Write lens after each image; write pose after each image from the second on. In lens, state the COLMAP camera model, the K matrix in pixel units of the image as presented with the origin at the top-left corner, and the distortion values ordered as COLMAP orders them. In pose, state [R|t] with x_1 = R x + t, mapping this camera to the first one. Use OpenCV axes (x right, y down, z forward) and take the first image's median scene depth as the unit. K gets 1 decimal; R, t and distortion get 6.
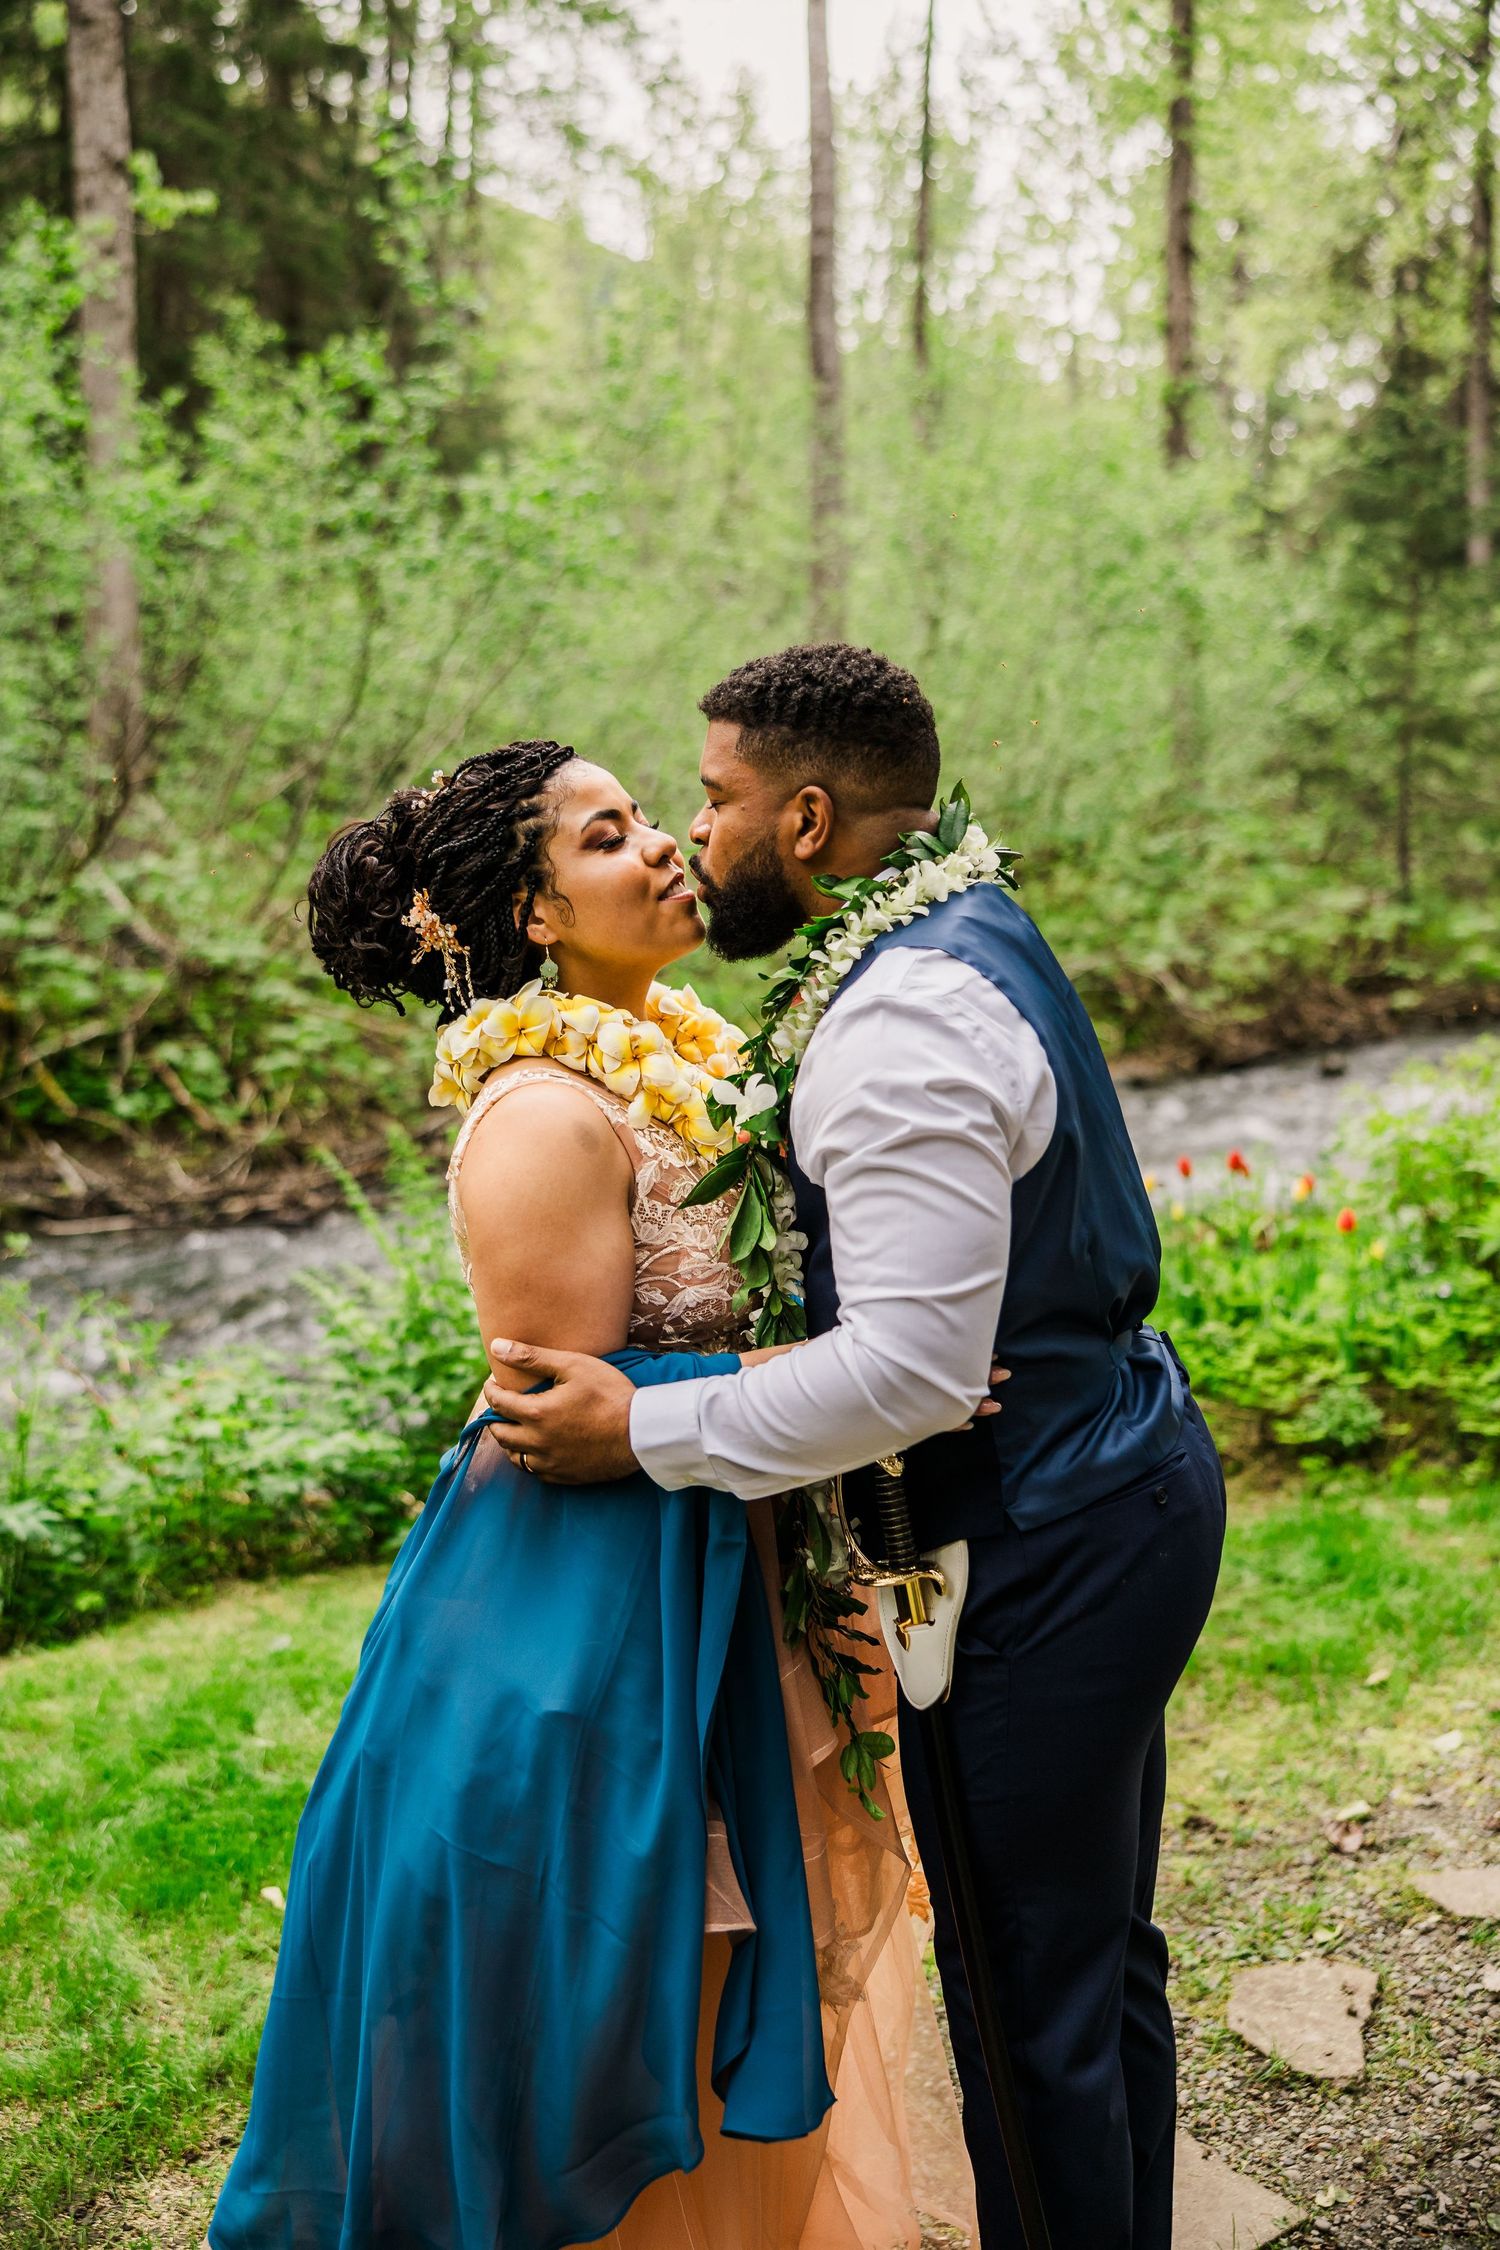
lens RADIAL K [[2310.4, 0, 757.6], [0, 2310.4, 1143.0], [0, 0, 1]] dist [0.001516, 0.000000]
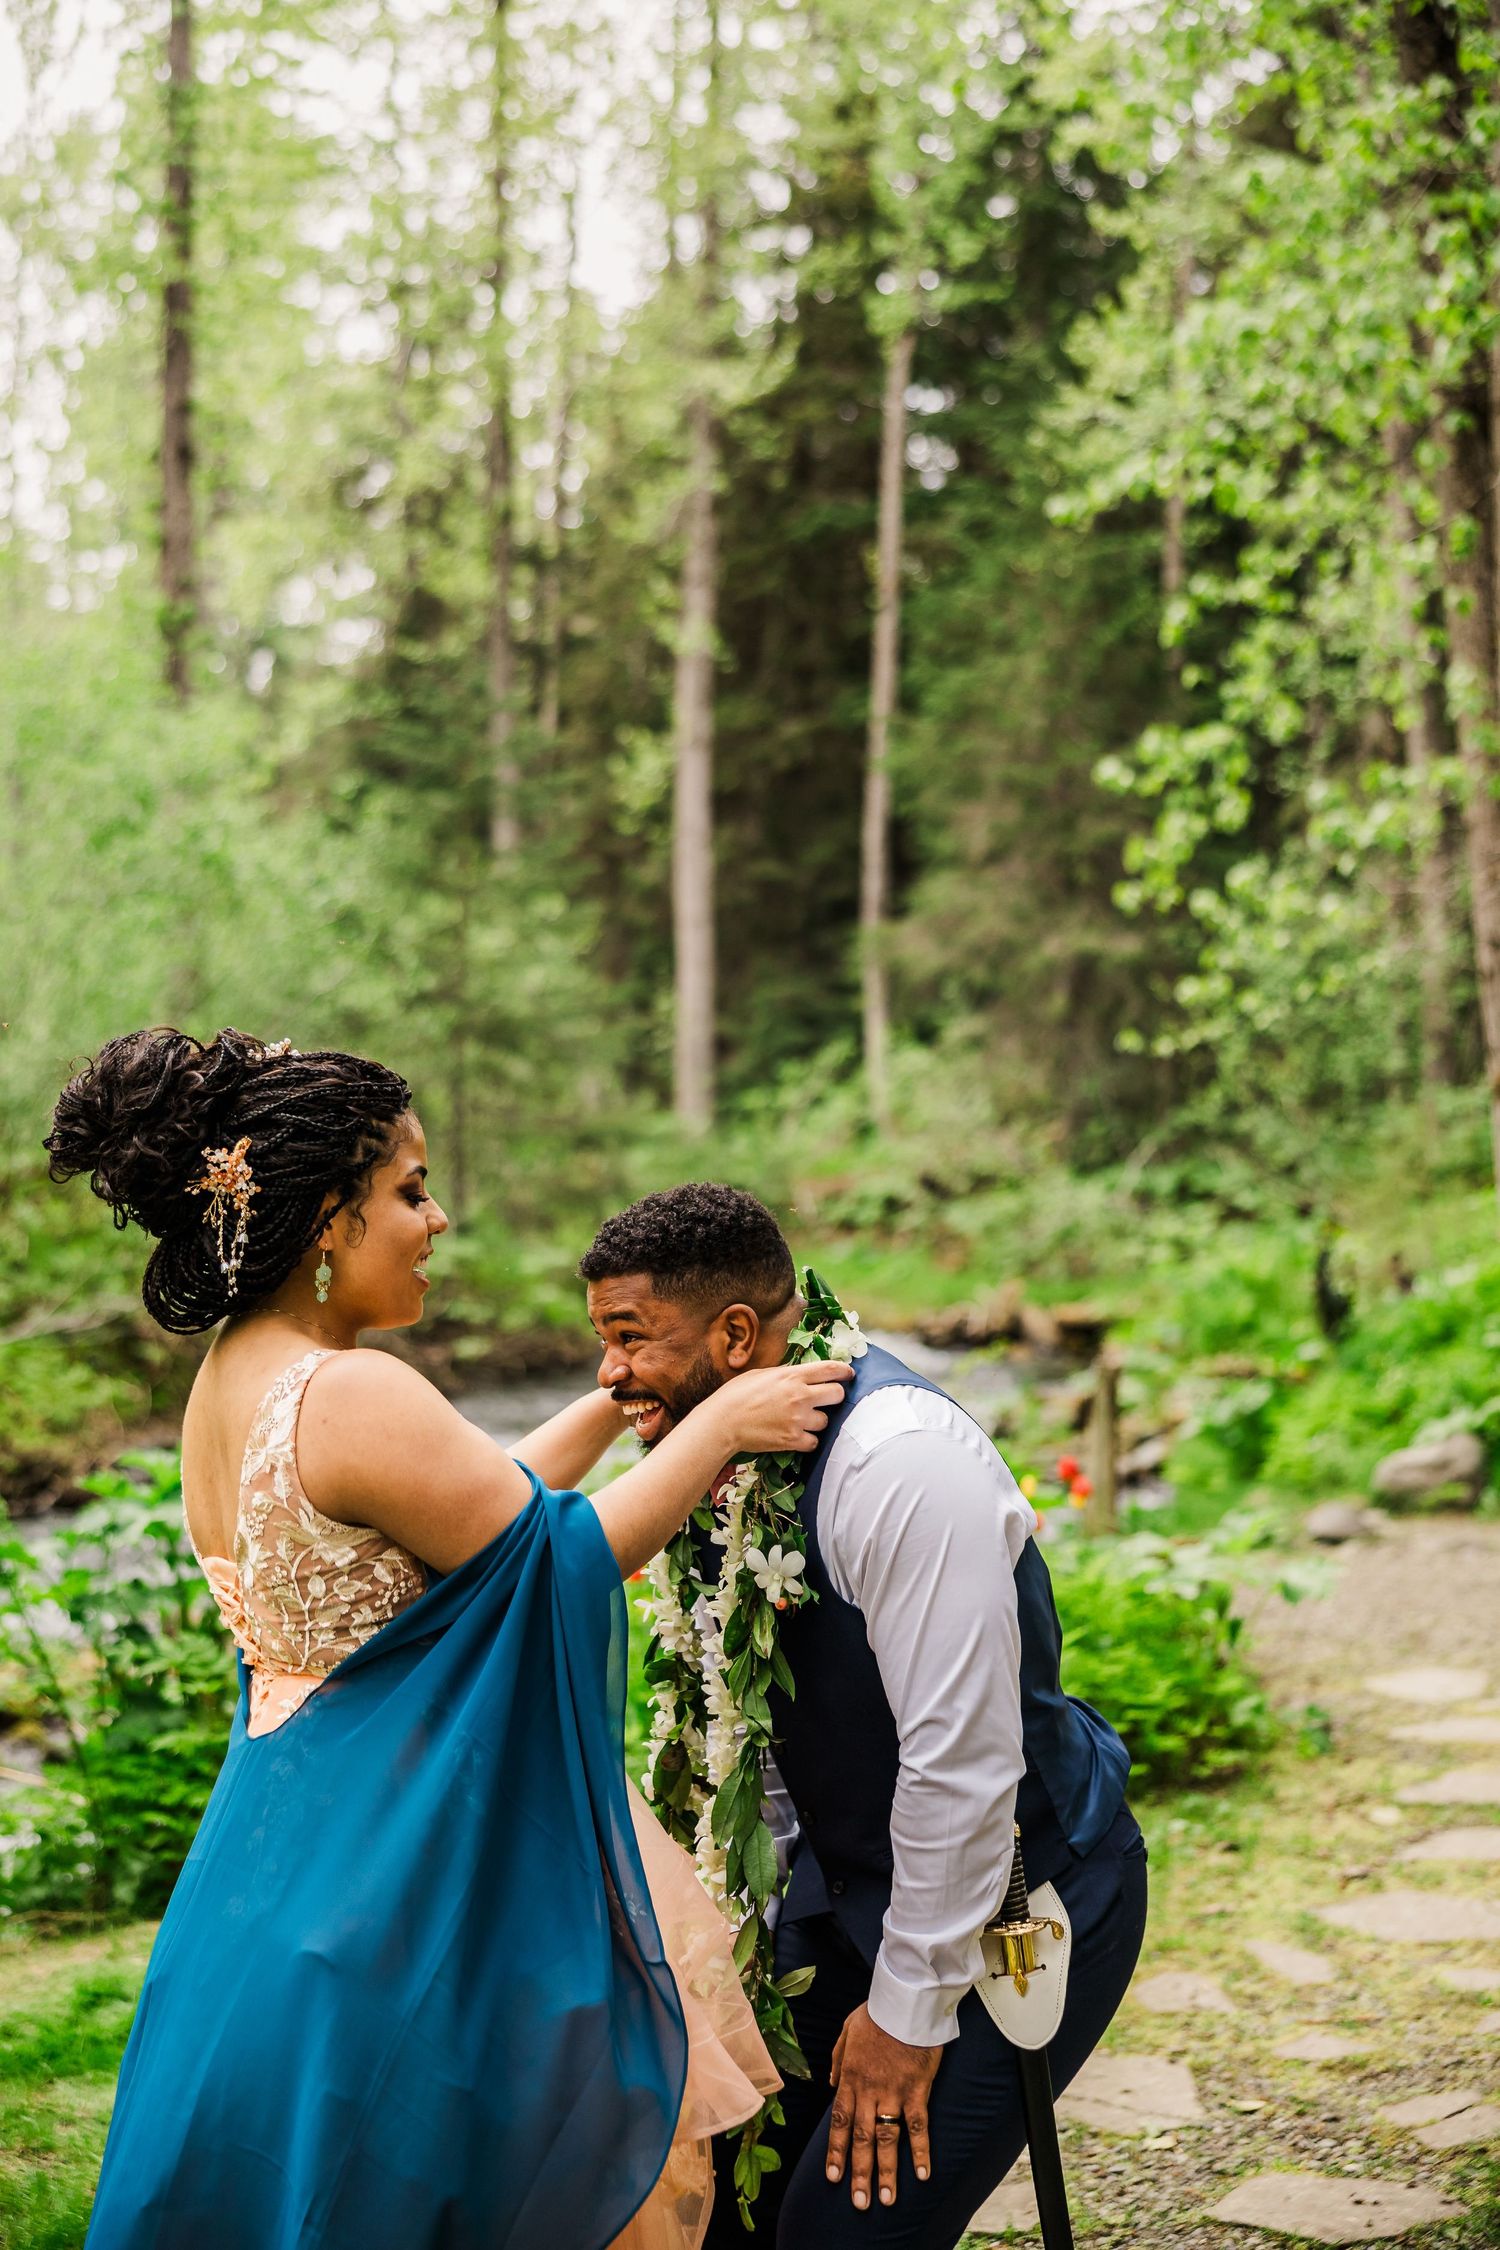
lens RADIAL K [[3074.8, 0, 744.0], [0, 3074.8, 1132.2], [0, 0, 1]] dist [0.038947, 0.000000]
pose [[0.904581, 0.020832, 0.425792, -0.101383], [0.038486, 0.990736, -0.130235, 0.009102], [-0.424561, 0.134195, 0.895399, -0.050229]]
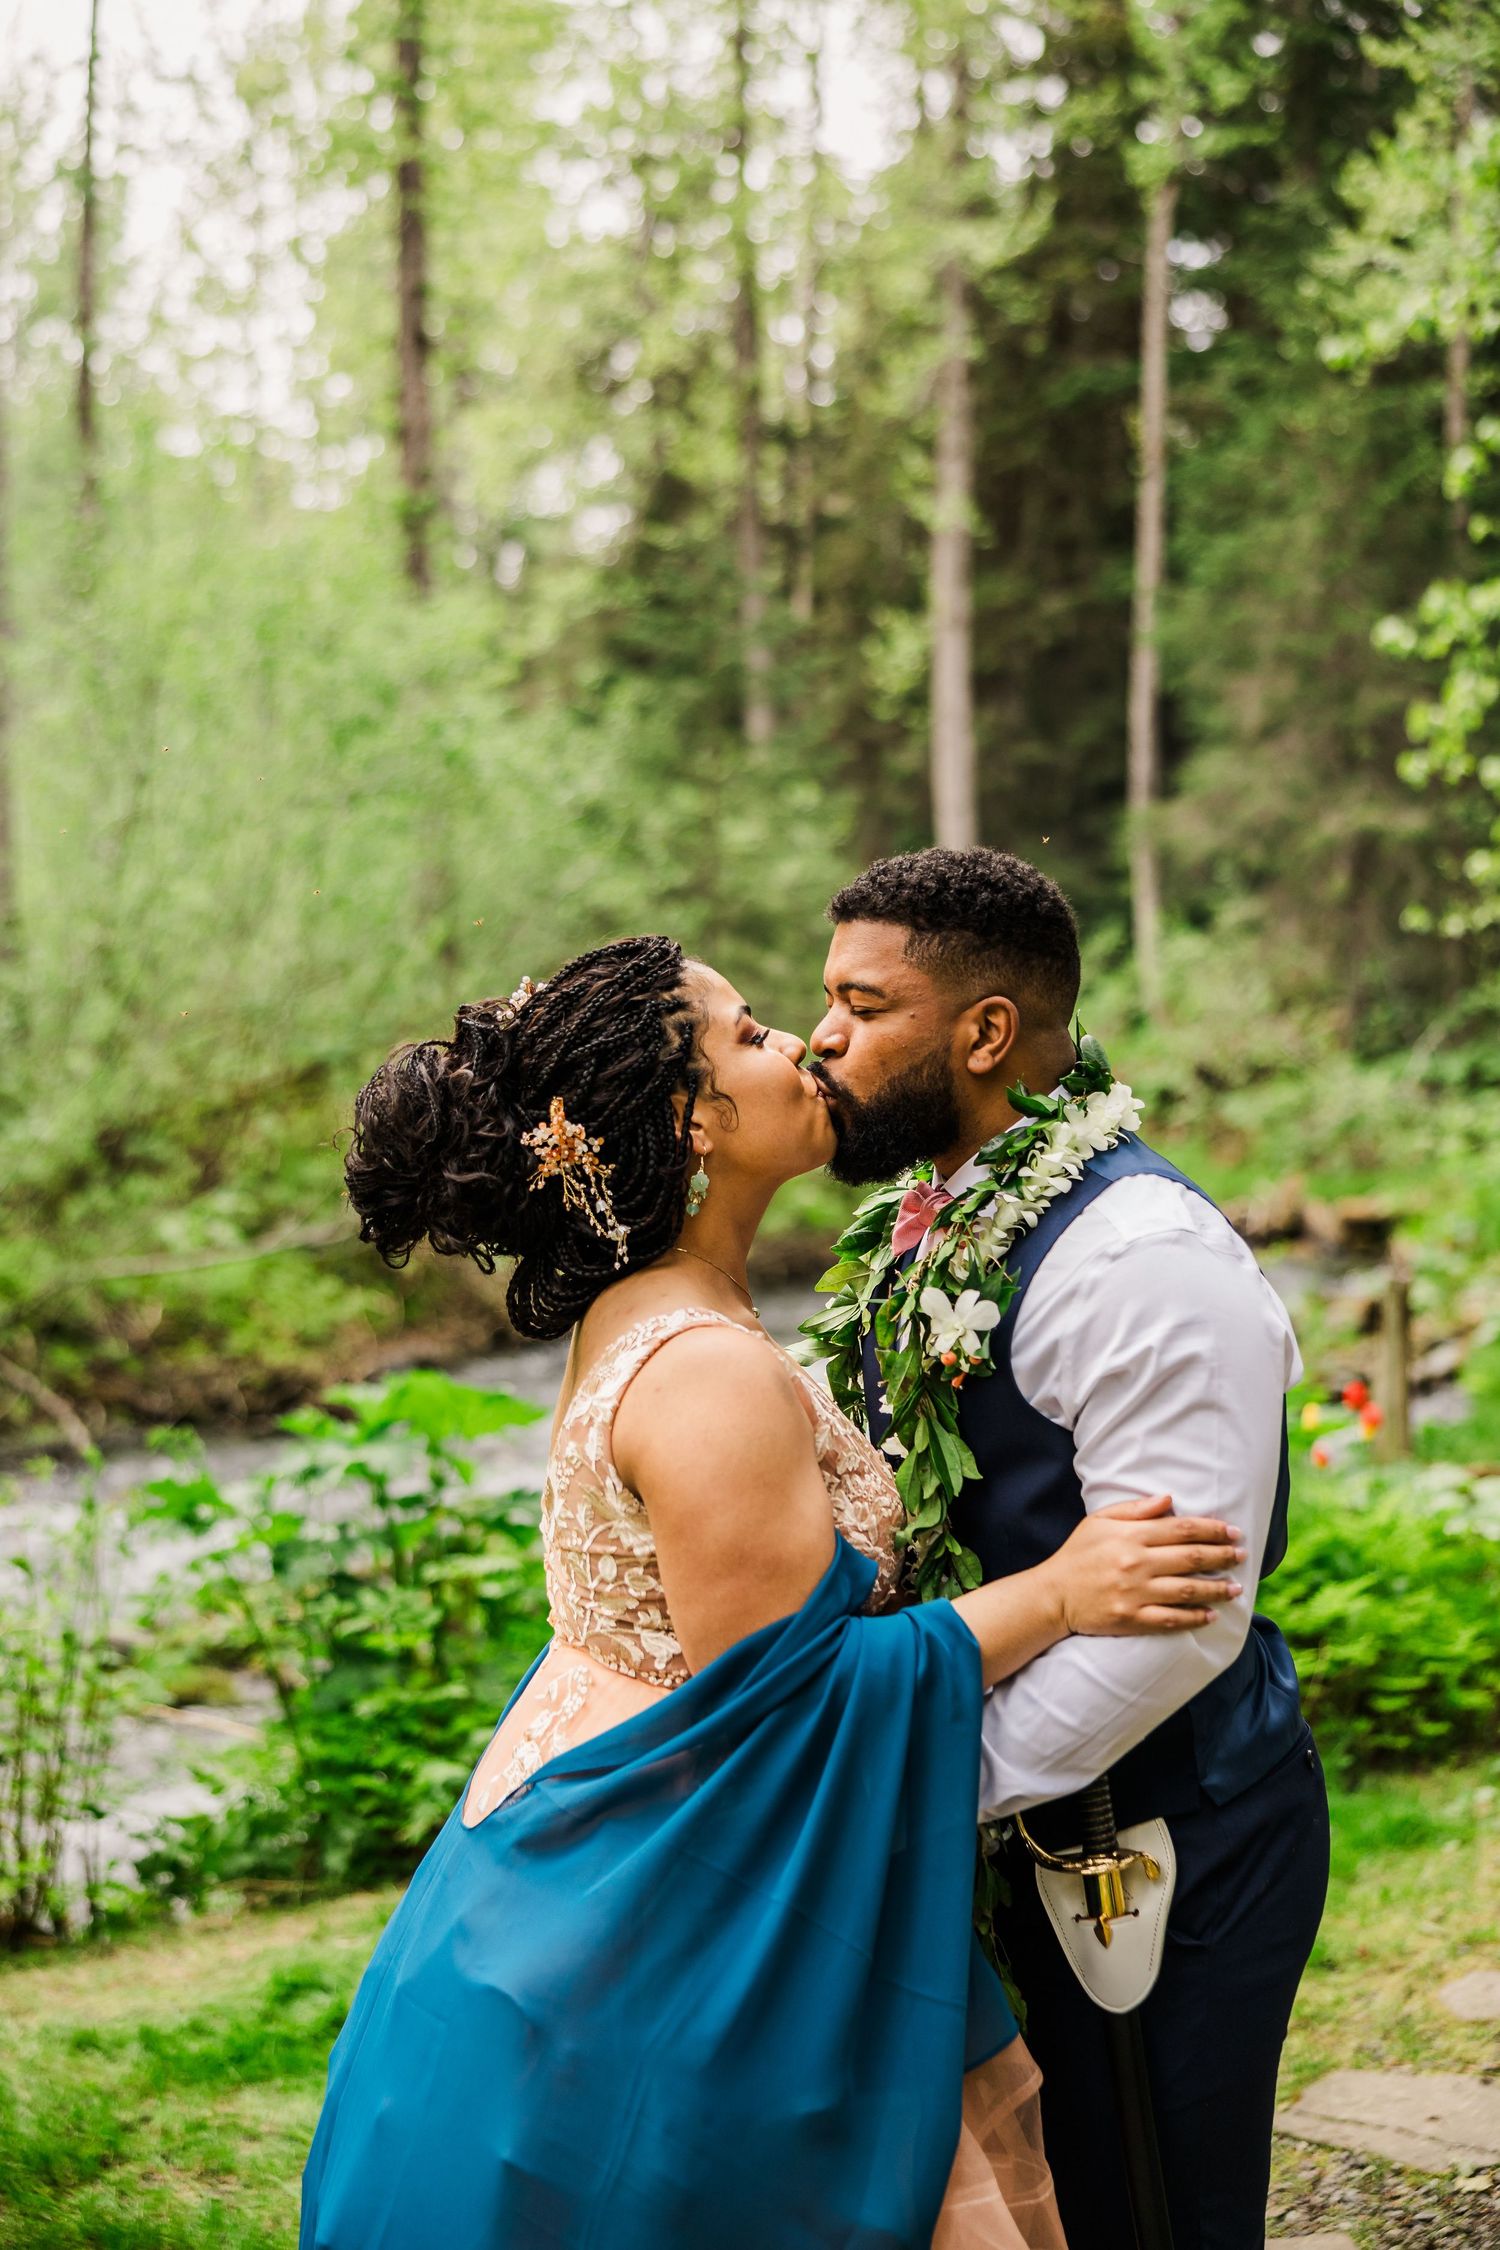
lens RADIAL K [[3074.8, 0, 735.5], [0, 3074.8, 1106.9], [0, 0, 1]] dist [0.038947, 0.000000]
pose [[0.940200, -0.005697, 0.340576, -0.082061], [0.044914, 0.993203, -0.107377, 0.003004], [-0.337650, 0.116252, 0.934065, -0.018992]]
